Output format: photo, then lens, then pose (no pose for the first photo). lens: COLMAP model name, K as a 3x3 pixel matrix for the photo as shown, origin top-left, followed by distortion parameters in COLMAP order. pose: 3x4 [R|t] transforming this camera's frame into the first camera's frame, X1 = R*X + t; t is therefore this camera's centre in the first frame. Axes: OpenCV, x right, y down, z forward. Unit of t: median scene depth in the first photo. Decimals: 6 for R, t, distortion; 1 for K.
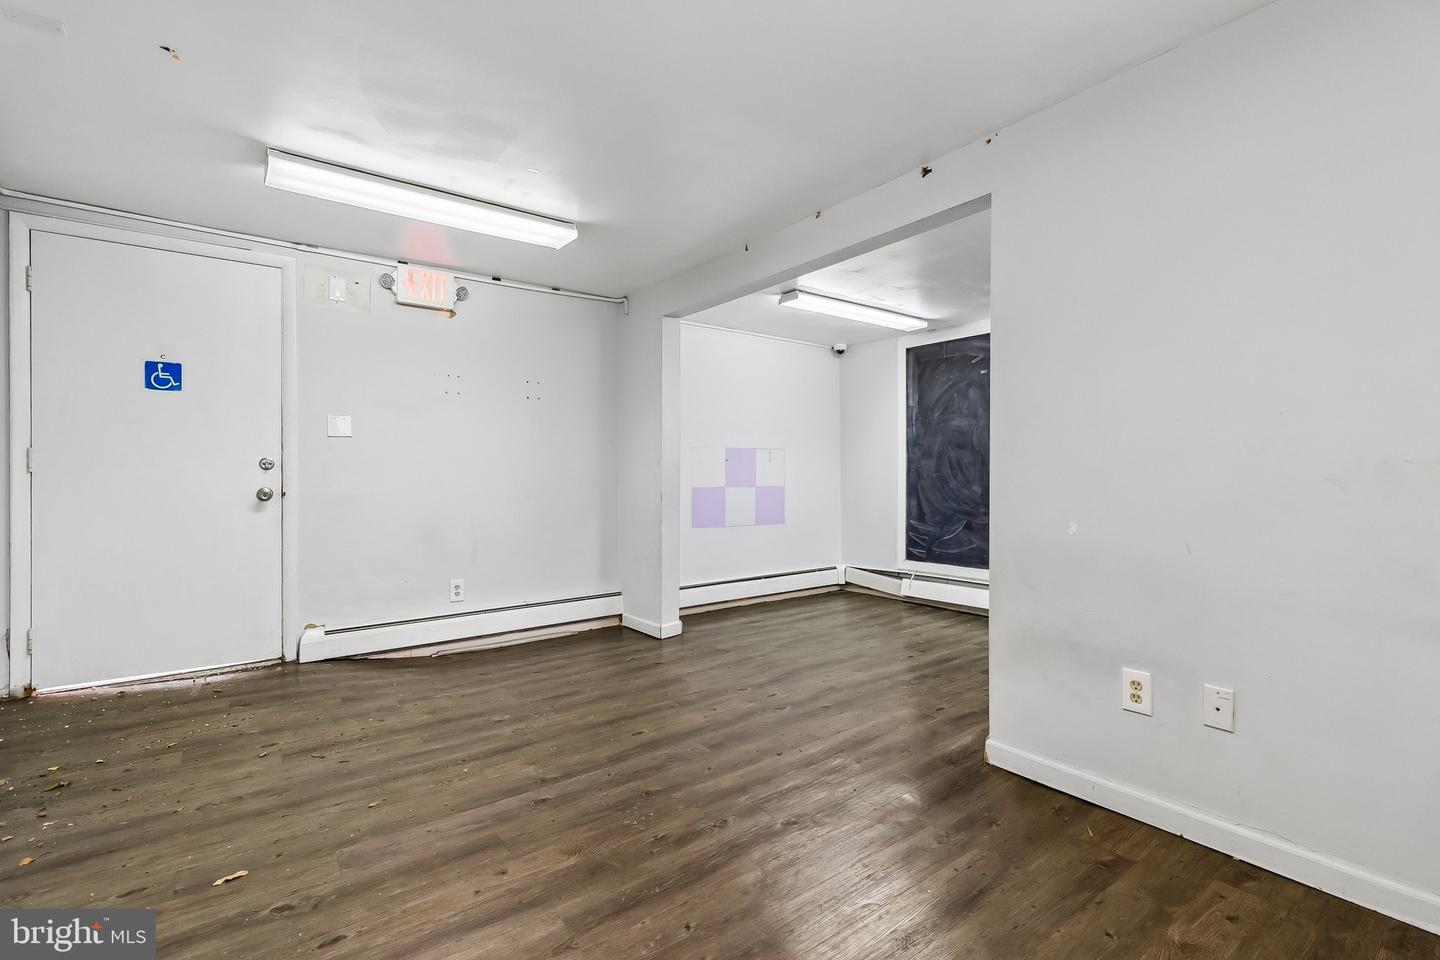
lens RADIAL K [[662.1, 0, 722.4], [0, 662.1, 469.9], [0, 0, 1]] dist [-0.001010, -0.000437]
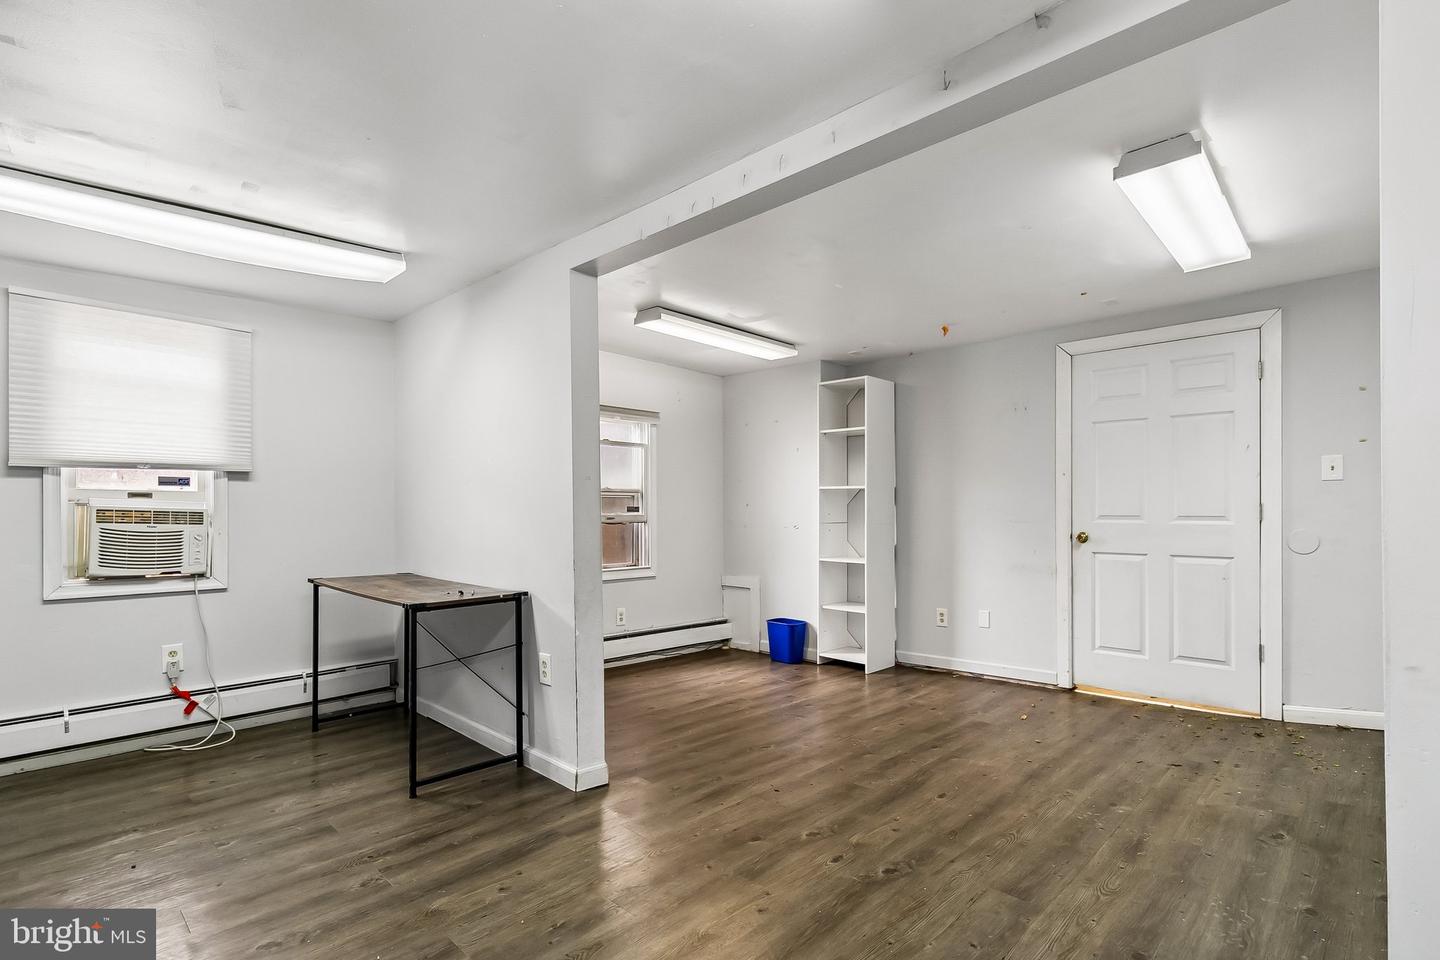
lens RADIAL K [[697.9, 0, 690.6], [0, 697.9, 507.1], [0, 0, 1]] dist [-0.000436, -0.000272]
pose [[-0.991848, 0.007975, -0.127176, 0.354312], [0.009410, 0.999899, -0.010684, -0.016716], [0.127078, -0.011794, -0.991823, 1.920822]]
